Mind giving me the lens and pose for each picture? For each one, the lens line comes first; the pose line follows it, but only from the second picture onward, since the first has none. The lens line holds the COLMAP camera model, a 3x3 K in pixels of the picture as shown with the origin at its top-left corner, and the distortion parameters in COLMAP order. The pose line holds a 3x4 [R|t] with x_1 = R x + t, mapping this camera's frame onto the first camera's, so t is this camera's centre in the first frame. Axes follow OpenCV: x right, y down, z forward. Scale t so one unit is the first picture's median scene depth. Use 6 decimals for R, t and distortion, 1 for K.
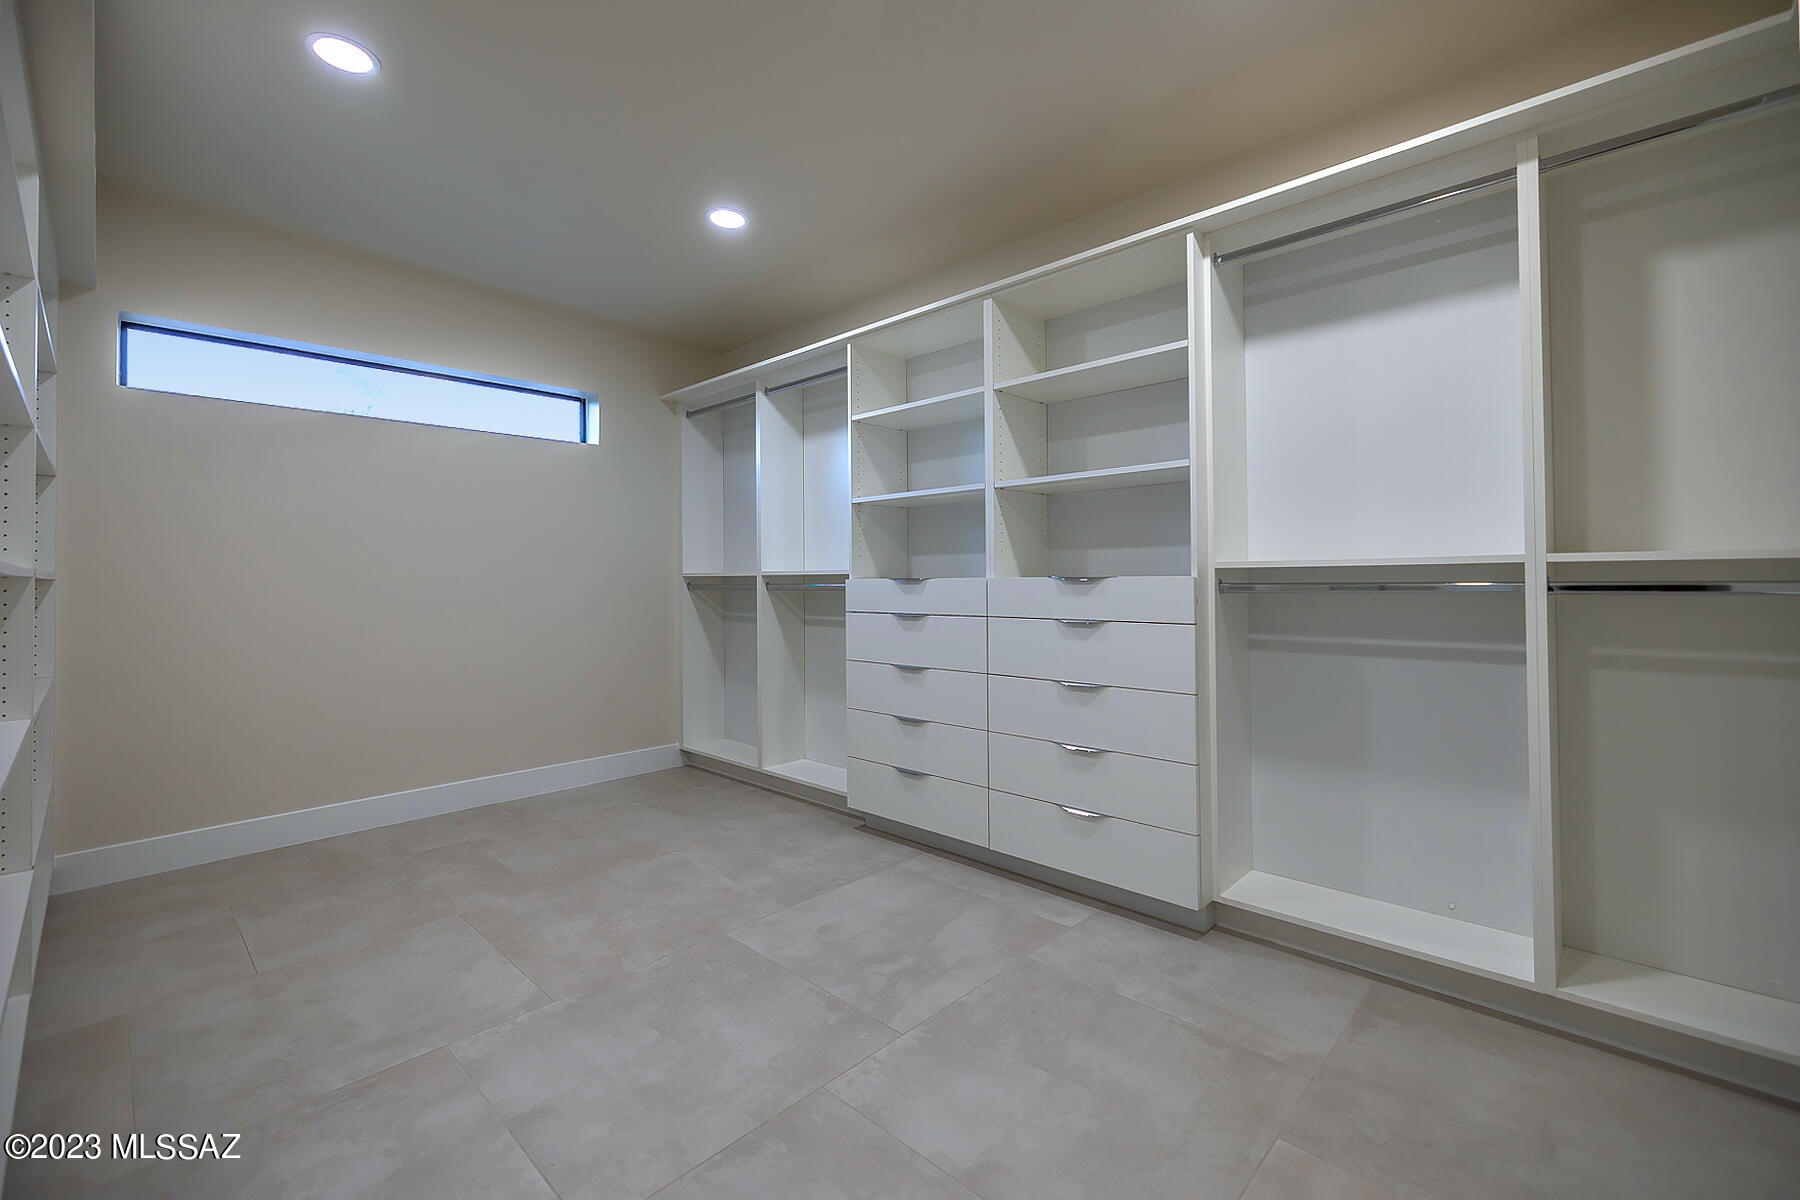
lens RADIAL K [[770.2, 0, 869.9], [0, 770.2, 571.4], [0, 0, 1]] dist [-0.002811, 0.000724]
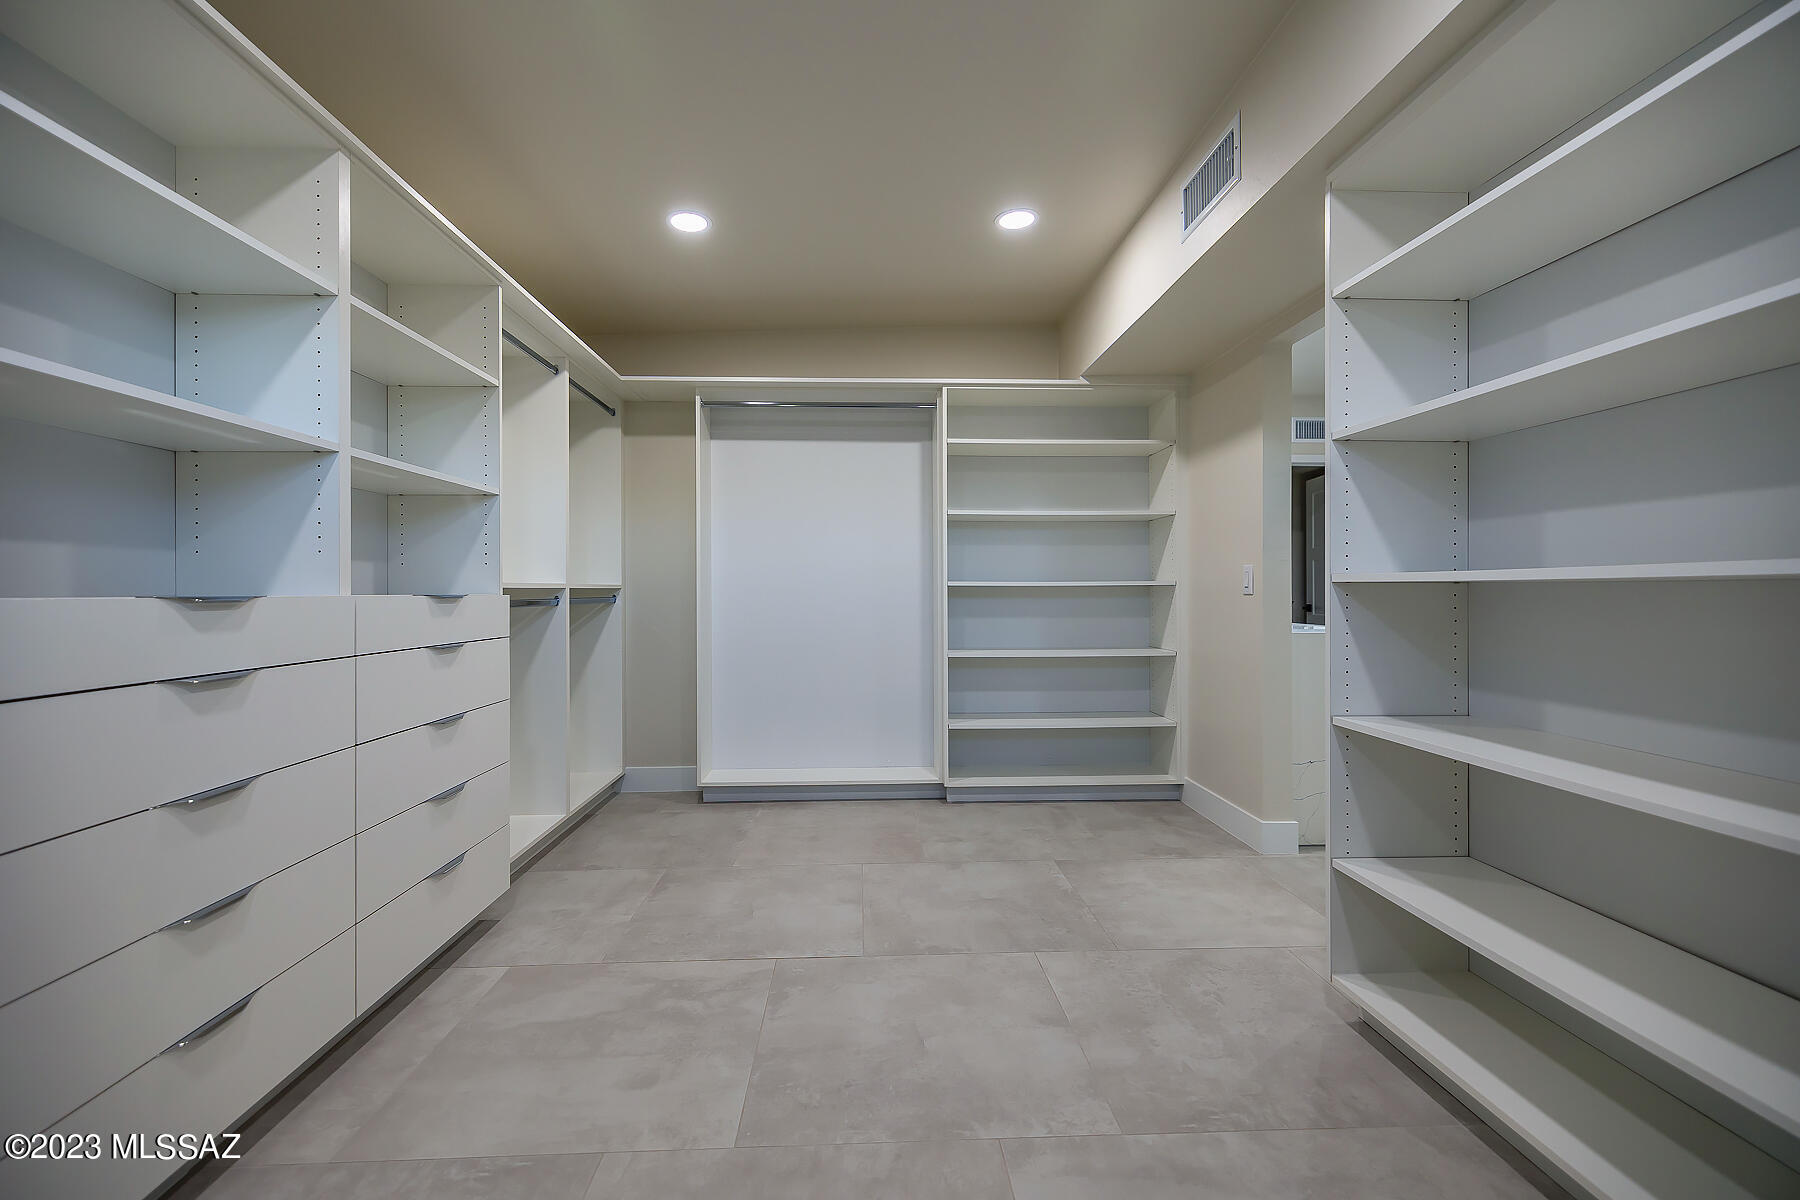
lens RADIAL K [[770.2, 0, 894.2], [0, 770.2, 595.5], [0, 0, 1]] dist [-0.002811, 0.000724]
pose [[-0.750759, 0.007893, 0.660529, -0.819174], [0.004305, 0.999966, -0.007056, 0.019319], [-0.660562, -0.002453, -0.750767, 1.596684]]
